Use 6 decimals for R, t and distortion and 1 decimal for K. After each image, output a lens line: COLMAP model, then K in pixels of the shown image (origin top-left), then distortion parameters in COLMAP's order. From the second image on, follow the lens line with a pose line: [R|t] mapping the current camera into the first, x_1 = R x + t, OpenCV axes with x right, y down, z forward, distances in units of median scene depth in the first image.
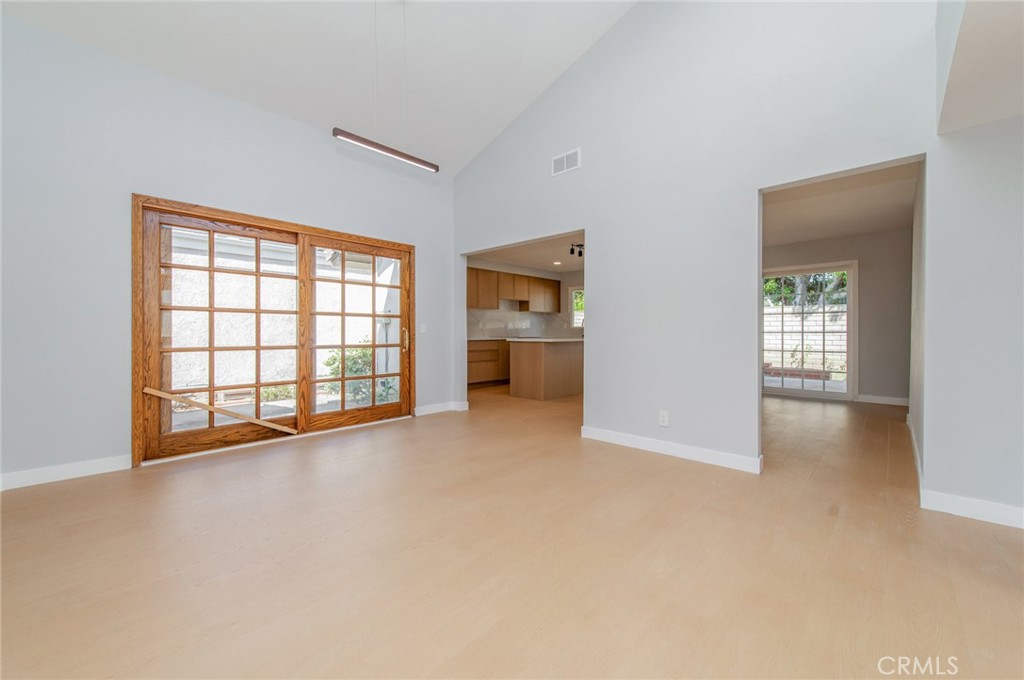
lens RADIAL K [[405.0, 0, 518.2], [0, 405.0, 332.1], [0, 0, 1]] dist [0.013182, -0.003299]
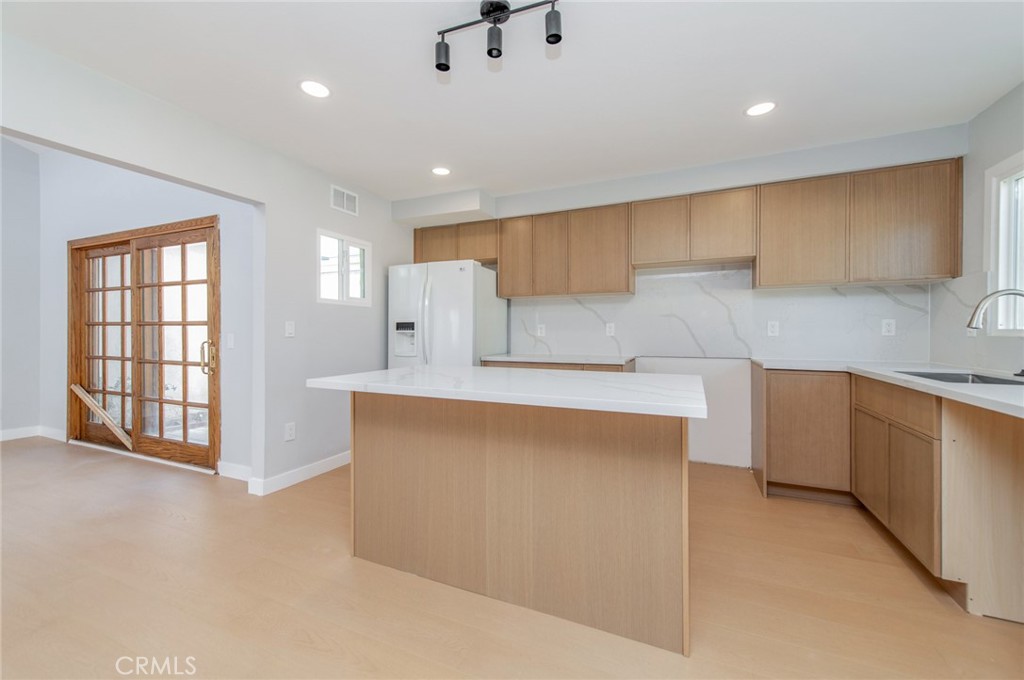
lens RADIAL K [[405.0, 0, 510.9], [0, 405.0, 332.8], [0, 0, 1]] dist [0.013182, -0.003299]
pose [[0.315417, 0.004580, -0.948942, 0.328614], [0.000271, 0.999988, 0.004917, -0.015786], [0.948953, -0.001808, 0.315412, 0.781642]]
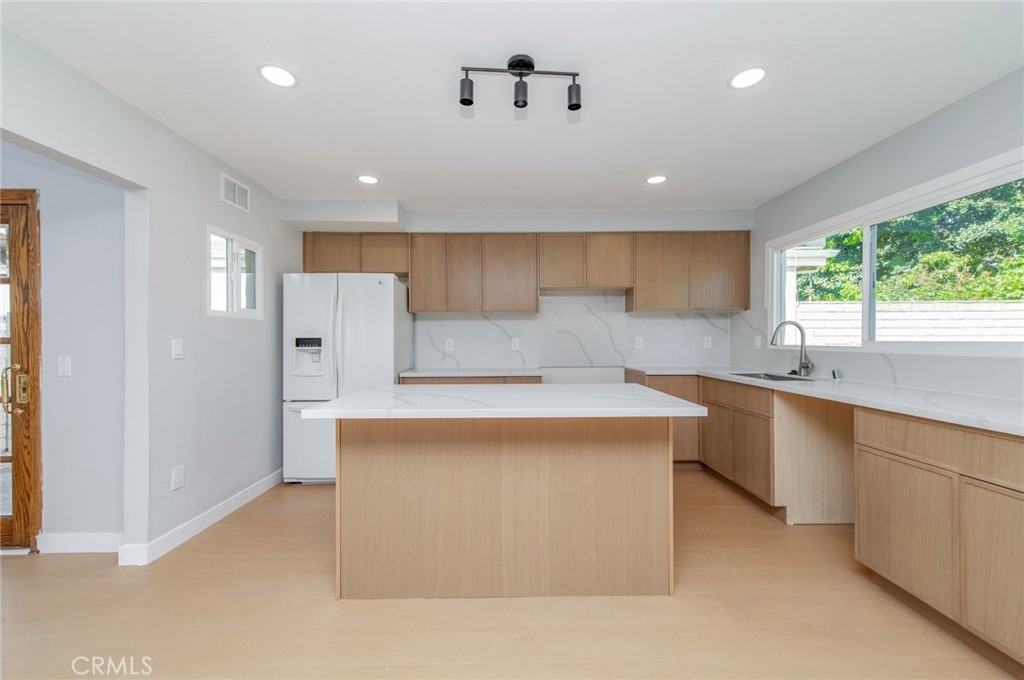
lens RADIAL K [[405.0, 0, 512.2], [0, 405.0, 340.0], [0, 0, 1]] dist [0.013182, -0.003299]
pose [[0.683413, -0.000781, -0.730031, 0.293779], [0.003290, 0.999993, 0.002010, -0.023806], [0.730024, -0.003776, 0.683411, 0.677617]]
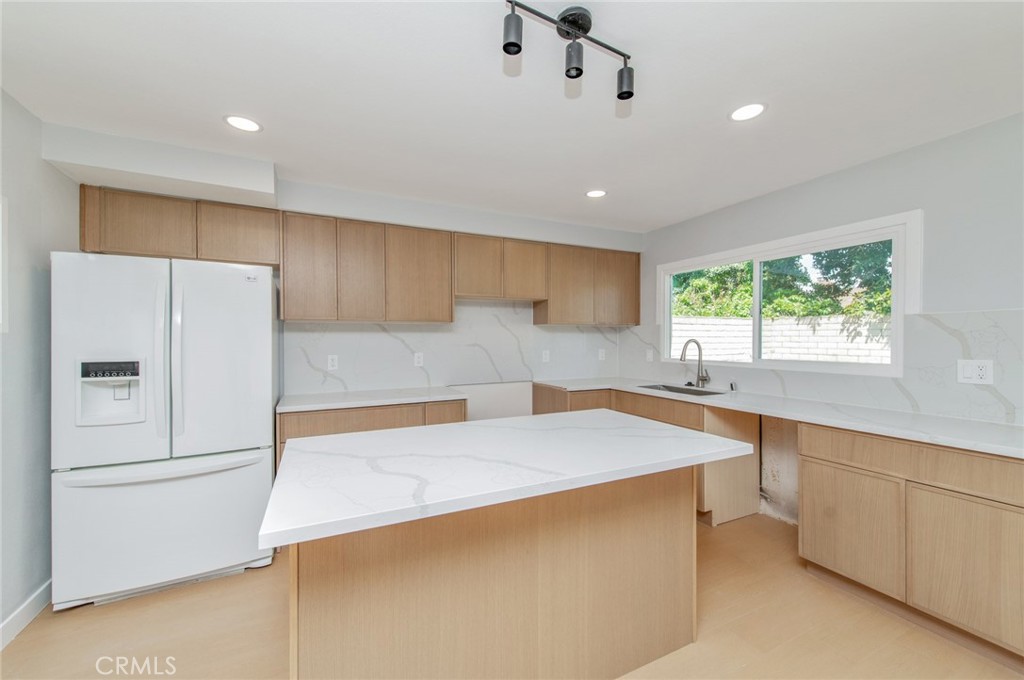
lens RADIAL K [[405.0, 0, 515.5], [0, 405.0, 341.0], [0, 0, 1]] dist [0.013182, -0.003299]
pose [[0.932364, 0.002217, -0.361514, 0.169492], [-0.000326, 0.999986, 0.005292, -0.040803], [0.361520, -0.004816, 0.932352, 0.663175]]
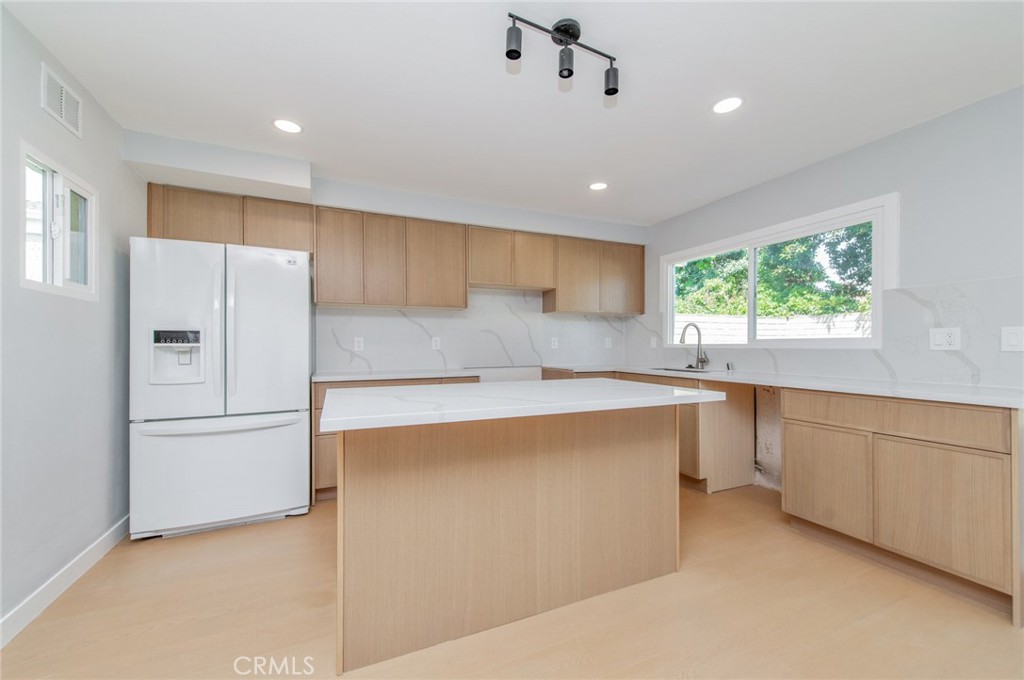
lens RADIAL K [[405.0, 0, 514.7], [0, 405.0, 344.9], [0, 0, 1]] dist [0.013182, -0.003299]
pose [[0.916790, -0.000572, -0.399369, 0.189208], [0.000065, 0.999999, -0.001282, -0.014647], [0.399369, 0.001150, 0.916790, 0.633035]]
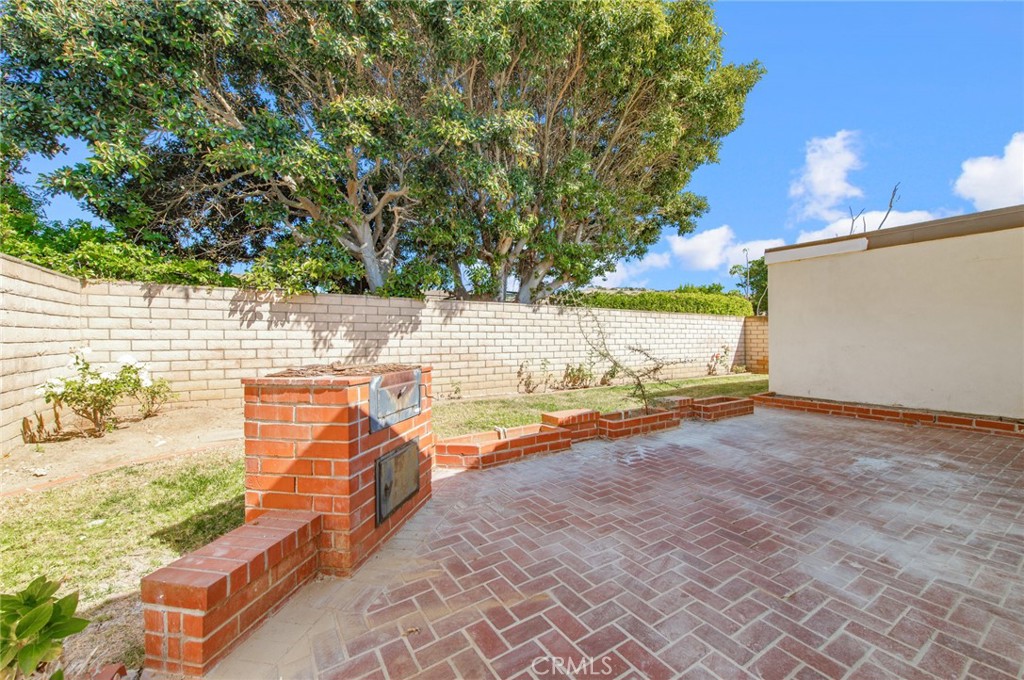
lens RADIAL K [[405.0, 0, 506.3], [0, 405.0, 338.9], [0, 0, 1]] dist [0.013182, -0.003299]
pose [[0.261904, -0.005712, 0.965077, 0.019032], [0.004155, 0.999980, 0.004791, -0.014029], [-0.965085, 0.002755, 0.261923, 1.401590]]
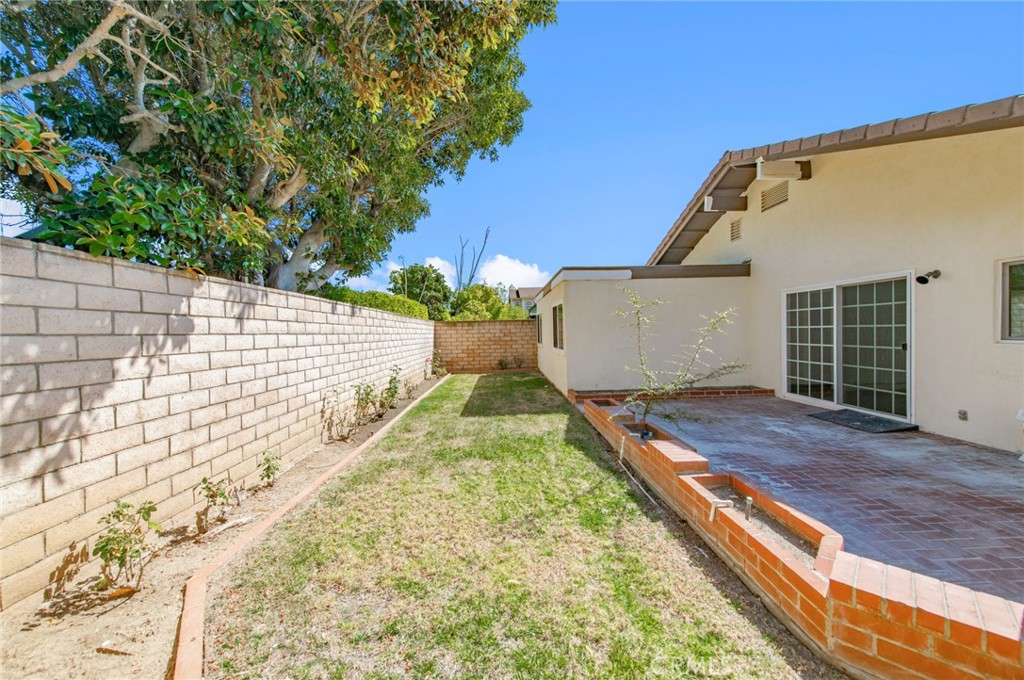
lens RADIAL K [[405.0, 0, 517.0], [0, 405.0, 333.8], [0, 0, 1]] dist [0.013182, -0.003299]
pose [[-0.703372, 0.010203, 0.710749, 0.387290], [0.019594, 0.999795, 0.005038, -0.041703], [-0.710552, 0.017470, -0.703428, 1.896583]]
